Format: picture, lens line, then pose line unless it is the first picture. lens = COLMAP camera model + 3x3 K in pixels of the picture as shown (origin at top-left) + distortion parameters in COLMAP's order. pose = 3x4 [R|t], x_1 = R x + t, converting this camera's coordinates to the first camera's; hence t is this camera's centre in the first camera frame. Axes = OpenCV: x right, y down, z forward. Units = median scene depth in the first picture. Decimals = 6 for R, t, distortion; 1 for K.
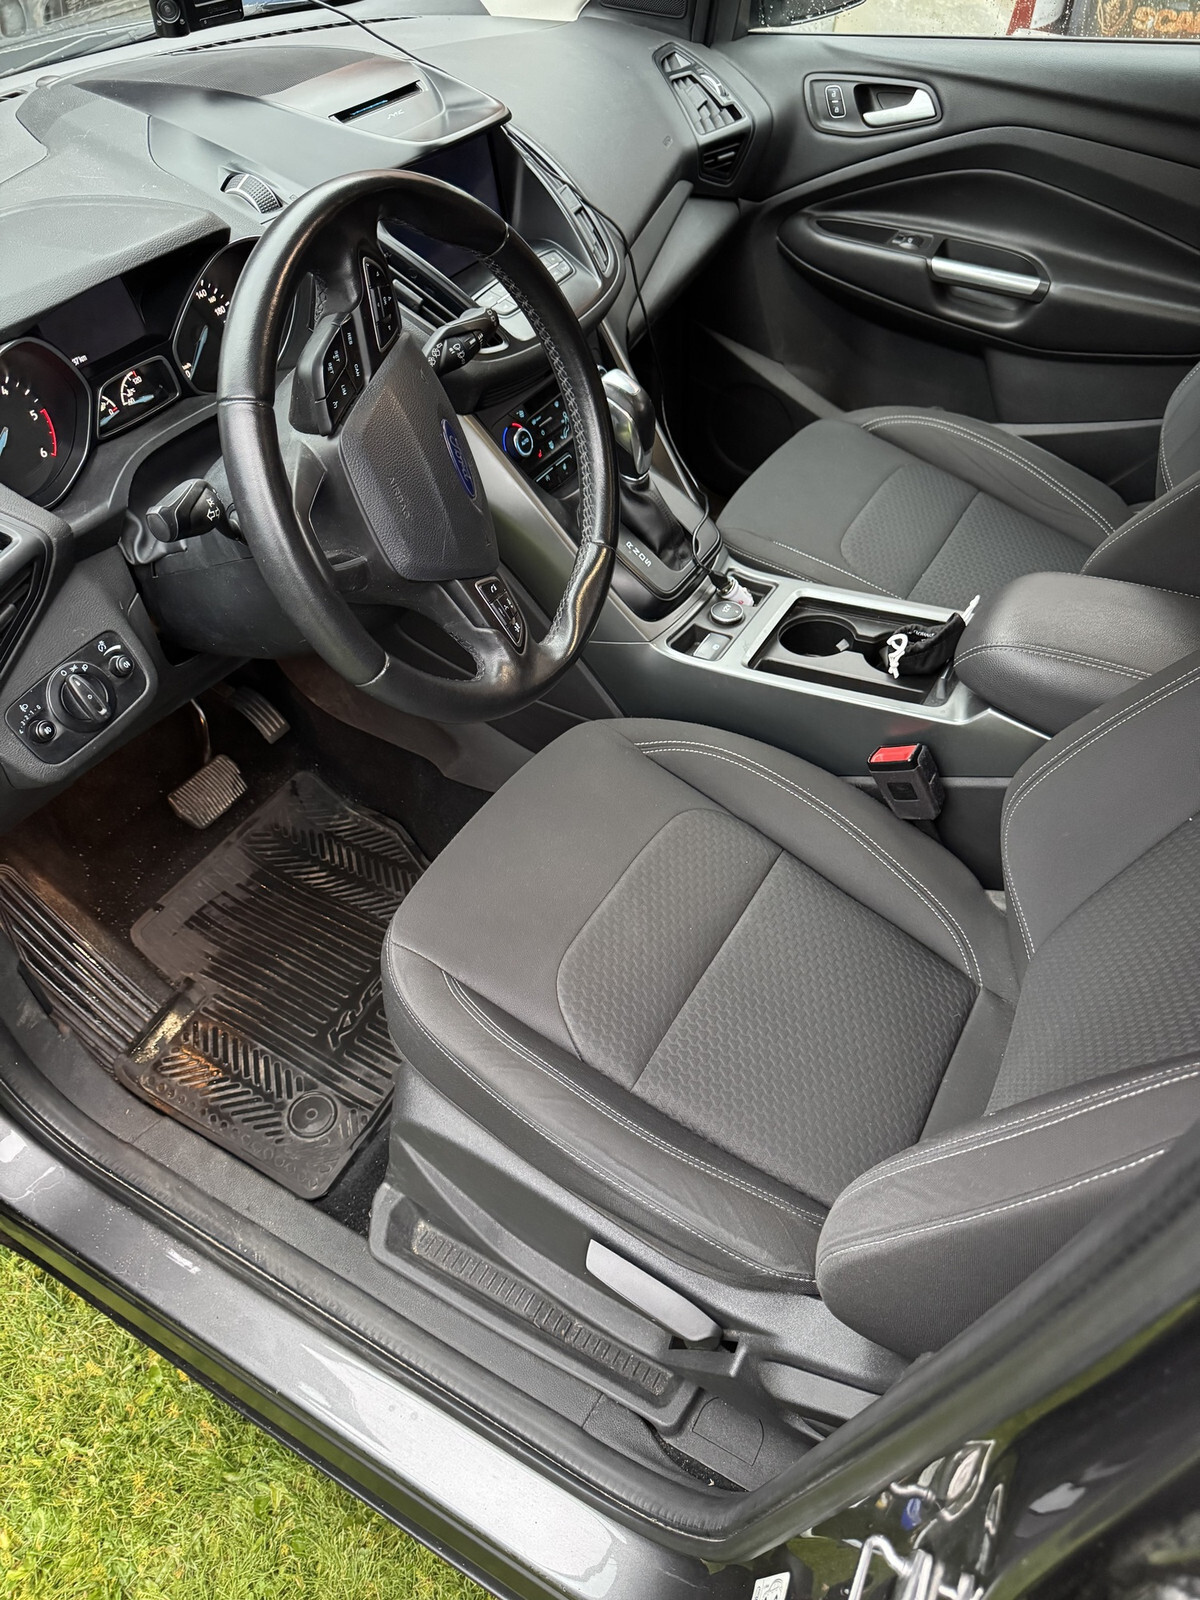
lens RADIAL K [[1109.7, 0, 606.8], [0, 1109.7, 783.5], [0, 0, 1]] dist [-0.009233, -0.001614]
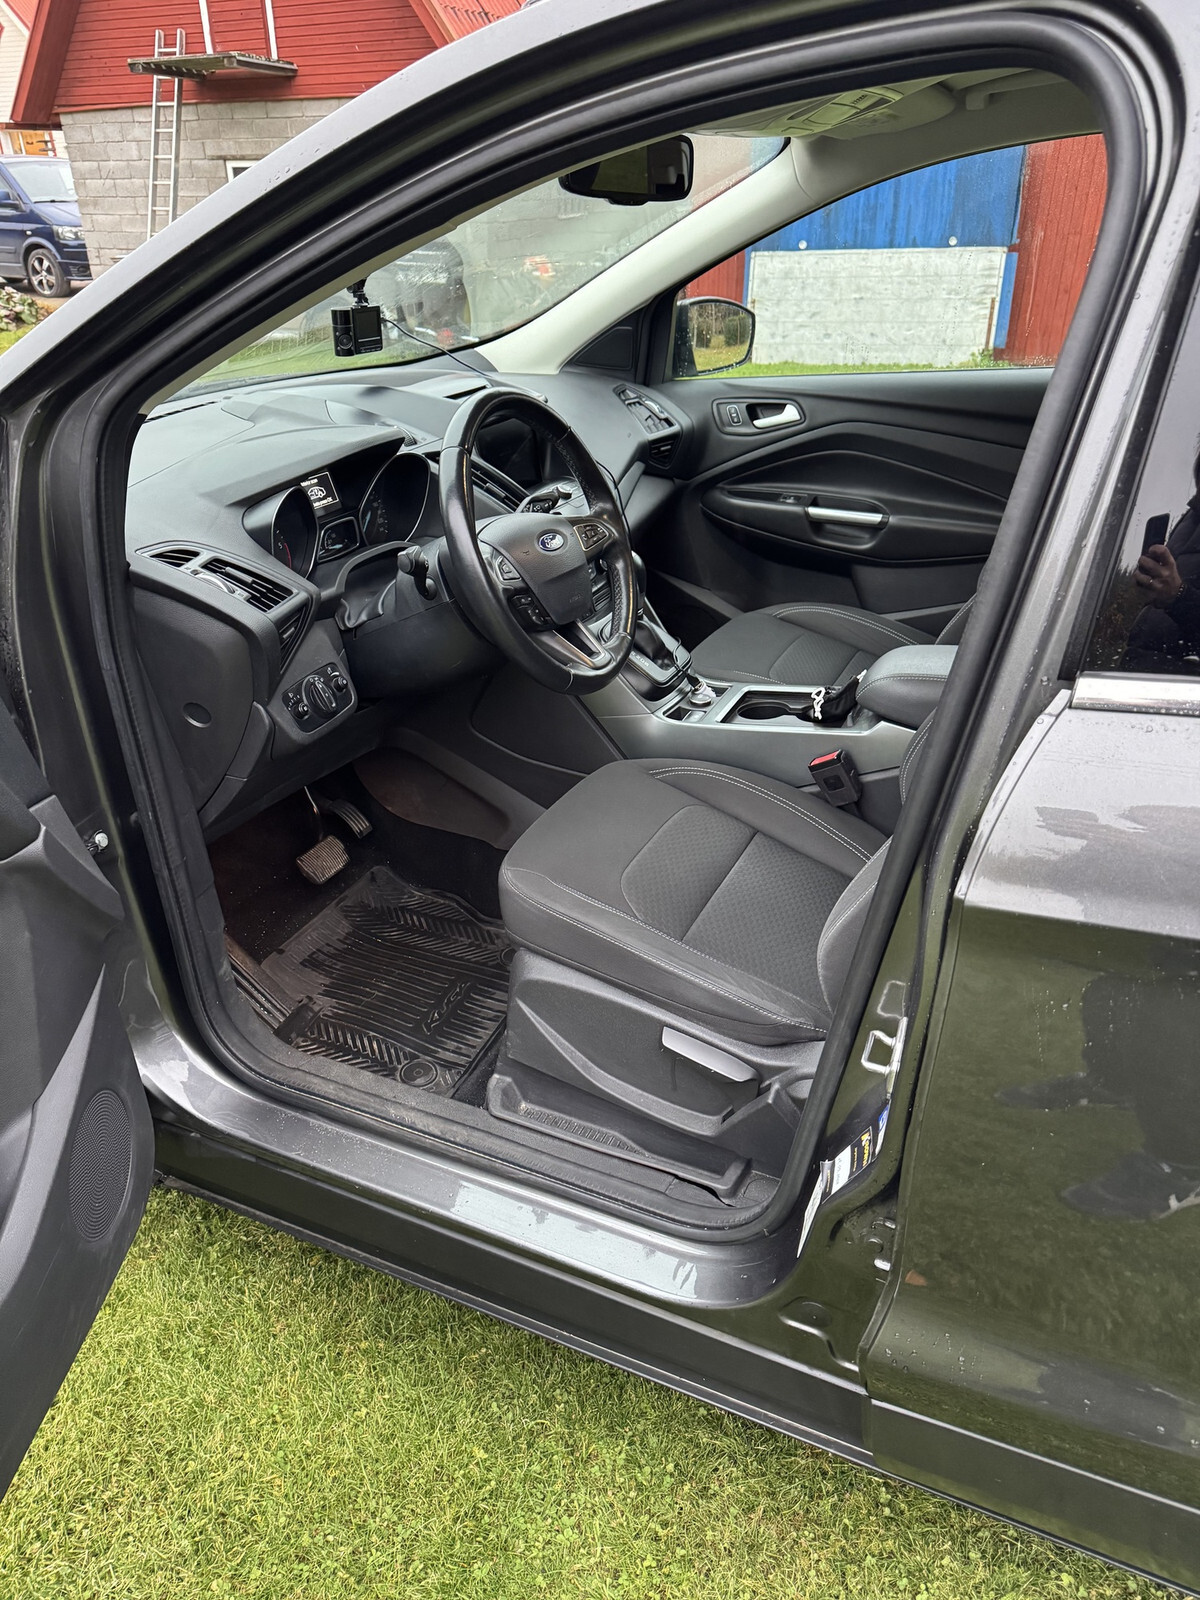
lens RADIAL K [[1109.7, 0, 592.0], [0, 1109.7, 816.3], [0, 0, 1]] dist [-0.009233, -0.001614]
pose [[0.996348, -0.040569, 0.075131, -0.142914], [0.060024, 0.958594, -0.278380, 0.370692], [-0.060726, 0.281873, 0.957528, -0.333011]]
